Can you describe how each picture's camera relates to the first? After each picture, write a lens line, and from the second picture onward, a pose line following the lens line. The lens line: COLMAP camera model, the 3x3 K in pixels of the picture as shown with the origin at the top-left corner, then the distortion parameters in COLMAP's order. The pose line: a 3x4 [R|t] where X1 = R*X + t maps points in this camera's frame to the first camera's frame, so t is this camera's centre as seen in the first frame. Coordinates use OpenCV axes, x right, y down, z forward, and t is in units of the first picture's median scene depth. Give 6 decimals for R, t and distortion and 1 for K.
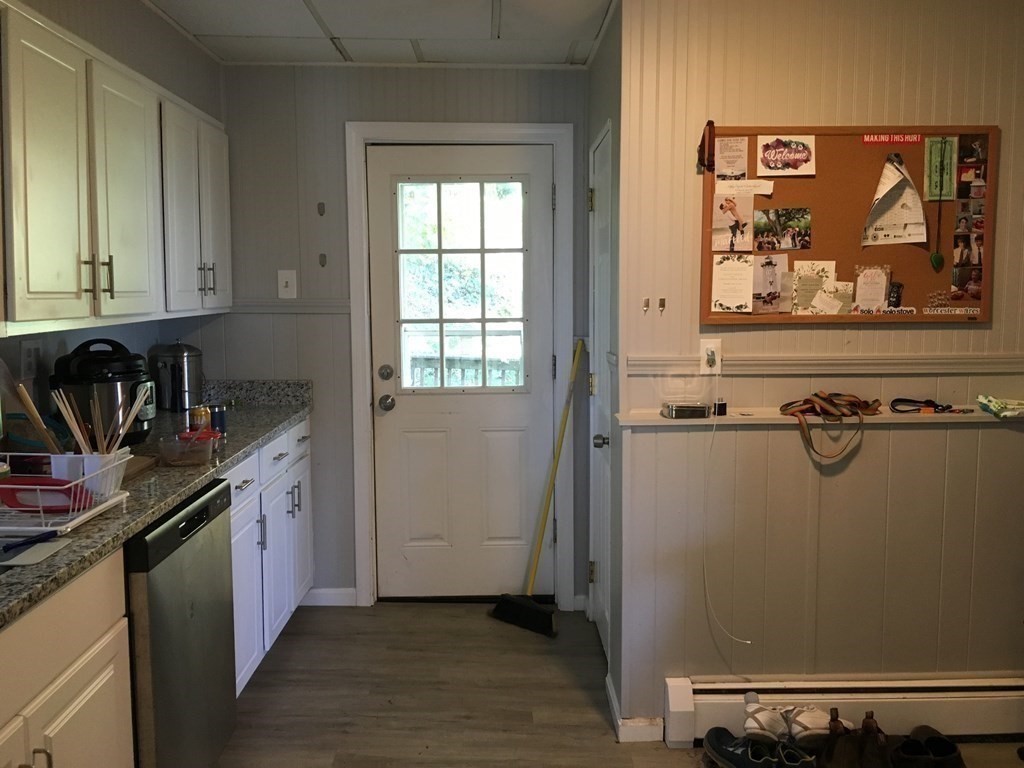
lens RADIAL K [[875.9, 0, 514.4], [0, 875.9, 385.0], [0, 0, 1]] dist [0.102853, 0.002250]
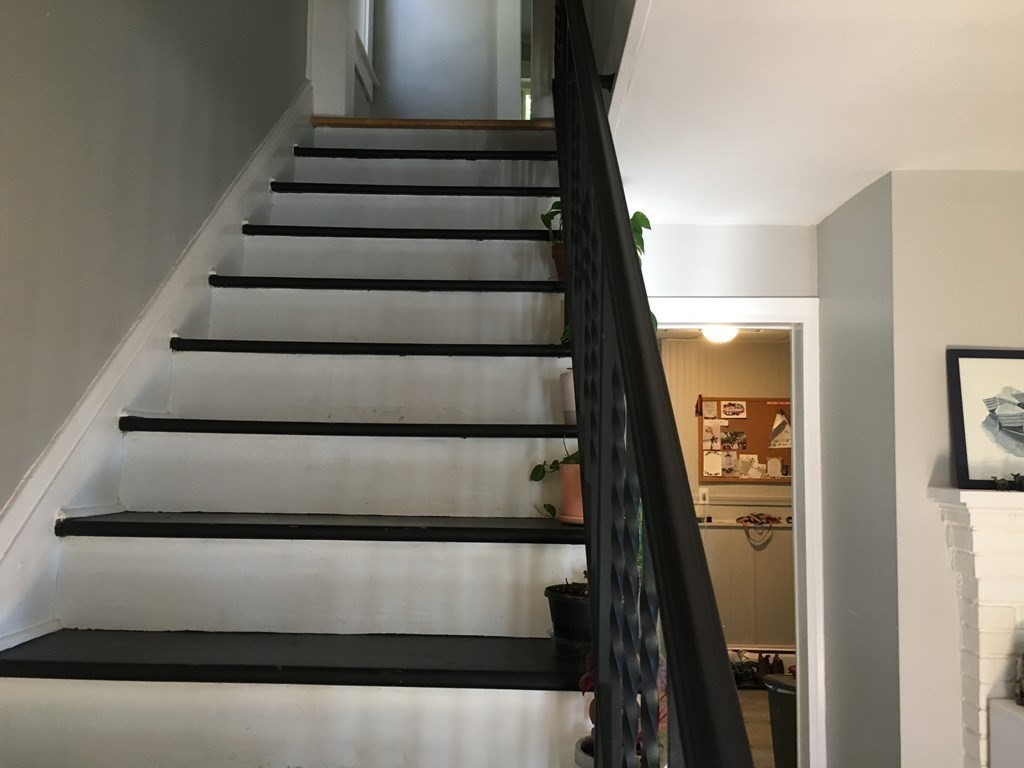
lens RADIAL K [[875.9, 0, 508.5], [0, 875.9, 383.8], [0, 0, 1]] dist [0.102853, 0.002250]
pose [[0.998954, 0.007028, -0.045187, -0.179641], [-0.014417, 0.986130, -0.165347, 0.066069], [0.043398, 0.165826, 0.985200, -1.310042]]
